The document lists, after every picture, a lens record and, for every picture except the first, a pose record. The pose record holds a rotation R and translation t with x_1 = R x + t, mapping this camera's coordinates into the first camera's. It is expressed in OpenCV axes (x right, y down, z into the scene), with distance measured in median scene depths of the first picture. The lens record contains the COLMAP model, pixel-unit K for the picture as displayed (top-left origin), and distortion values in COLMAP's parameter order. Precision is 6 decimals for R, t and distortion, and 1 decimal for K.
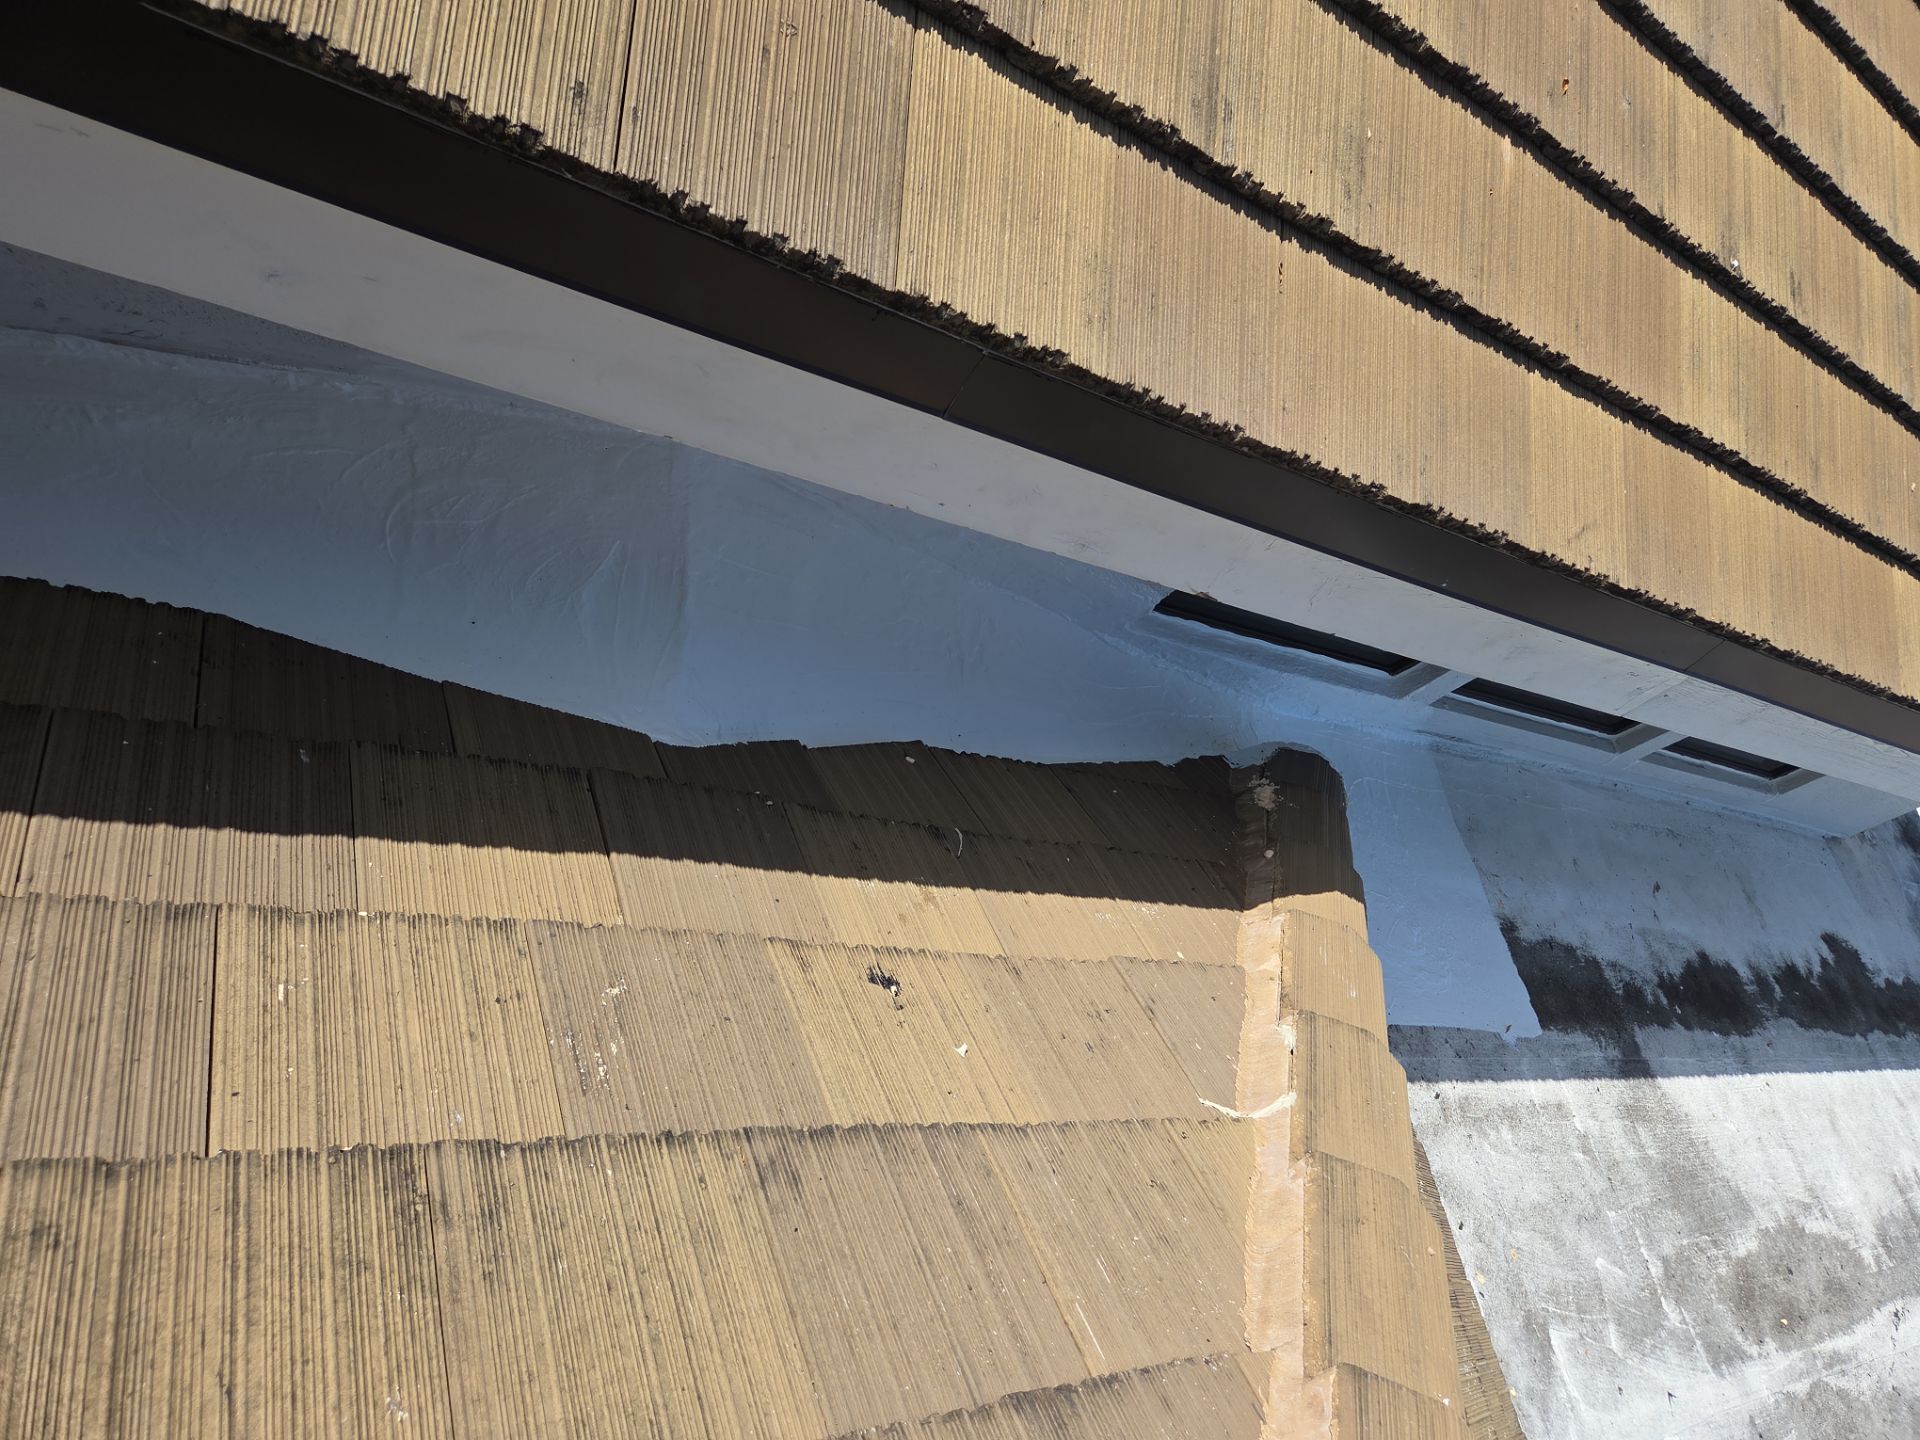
lens RADIAL K [[1196.7, 0, 947.1], [0, 1196.7, 701.9], [0, 0, 1]] dist [0.071427, -0.054099]
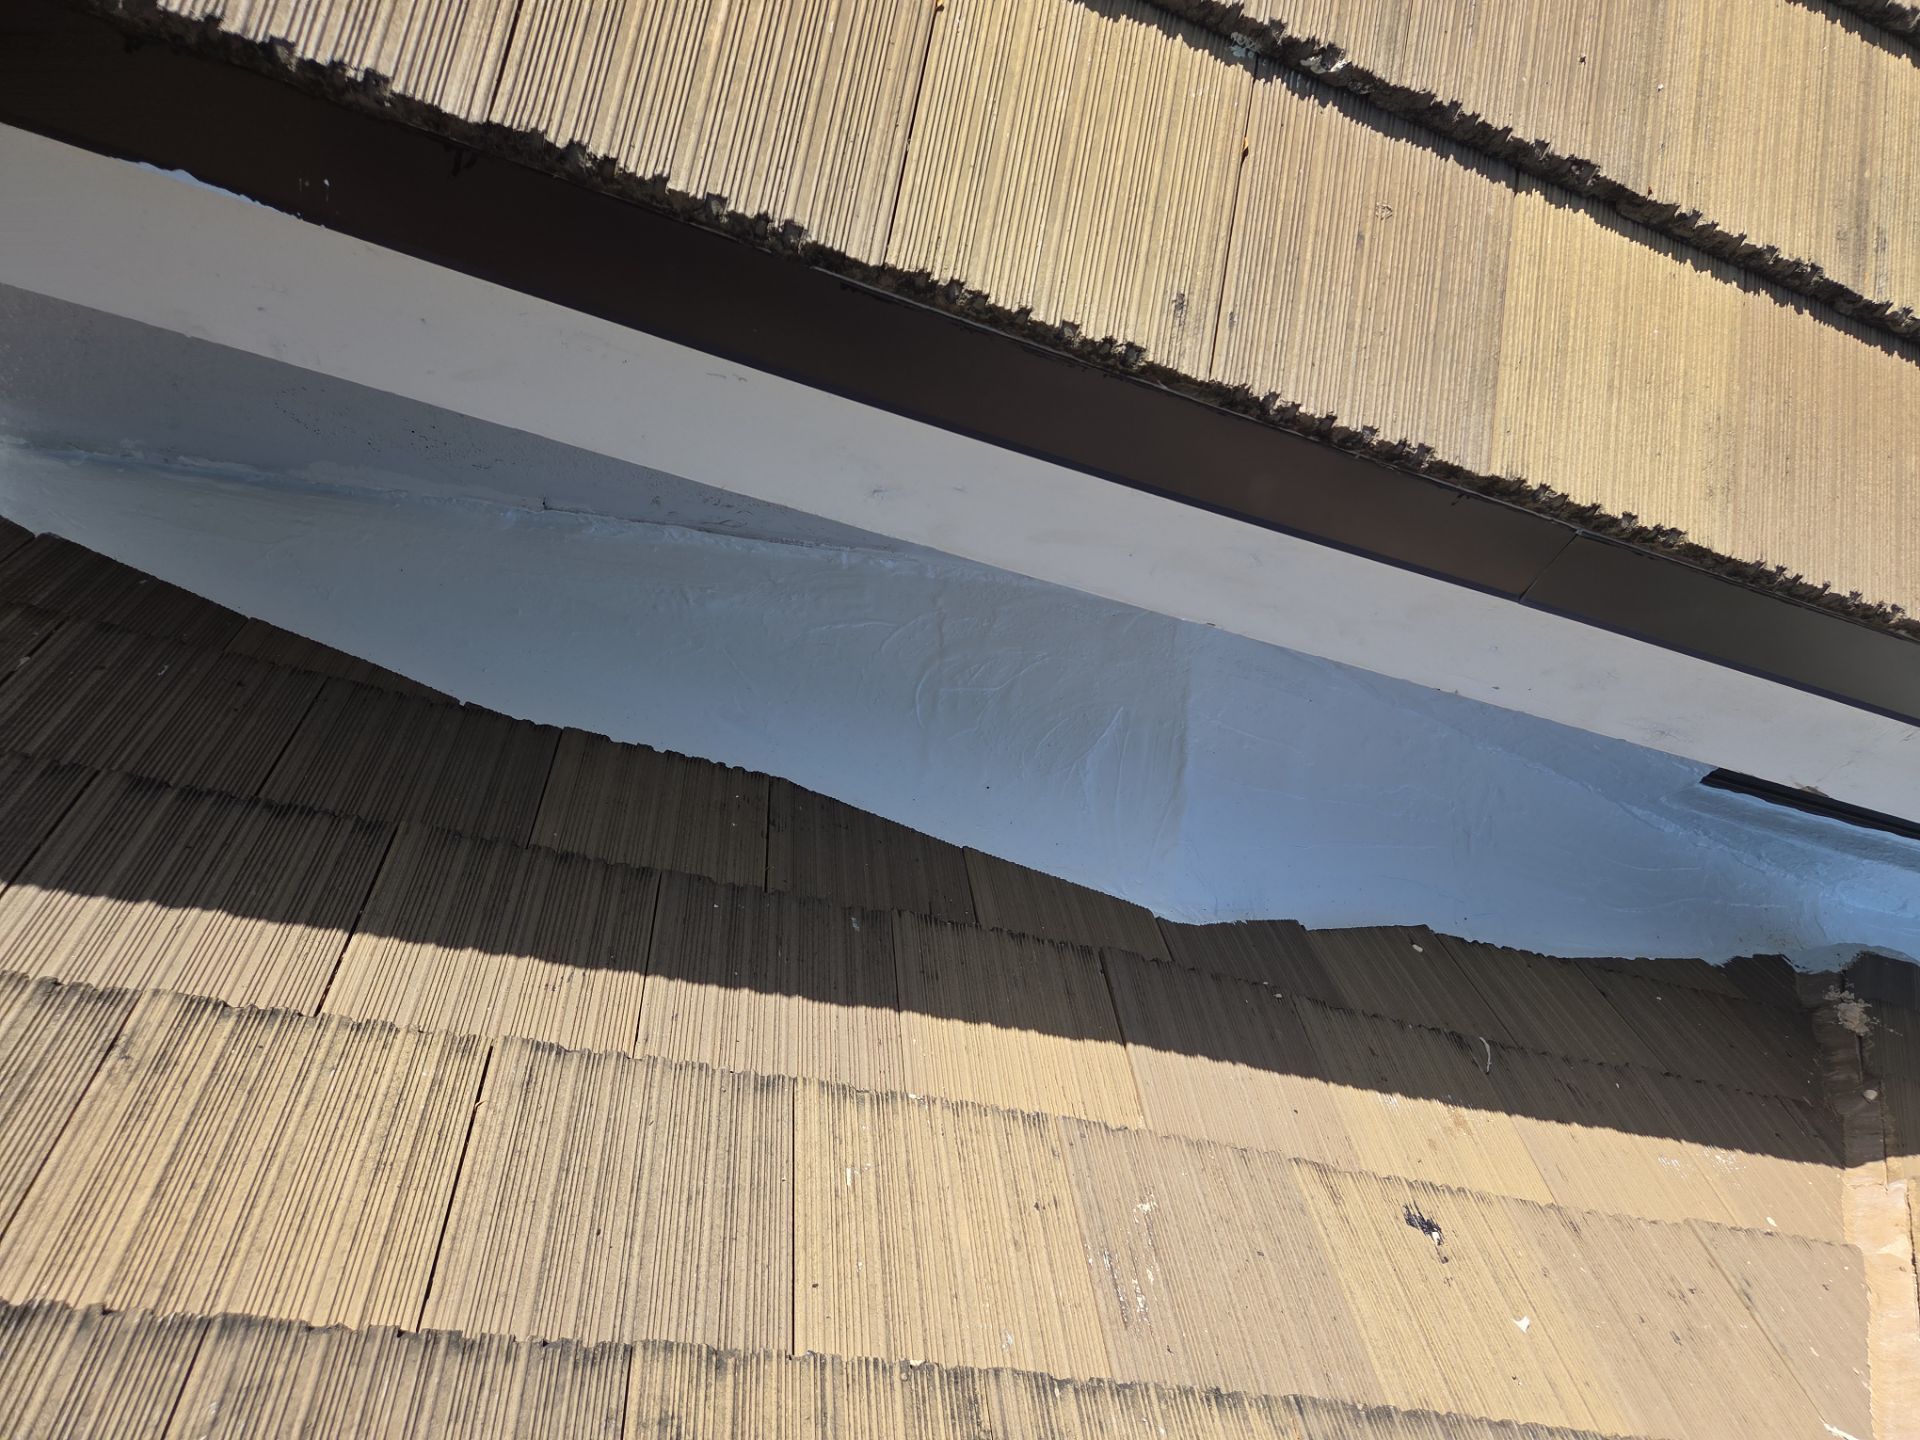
lens RADIAL K [[1201.3, 0, 1016.6], [0, 1201.3, 756.1], [0, 0, 1]] dist [0.075052, -0.058989]
pose [[0.957456, 0.035200, -0.286424, -0.095469], [-0.051001, 0.997550, -0.047890, -0.056365], [0.284036, 0.060460, 0.956905, 0.026141]]
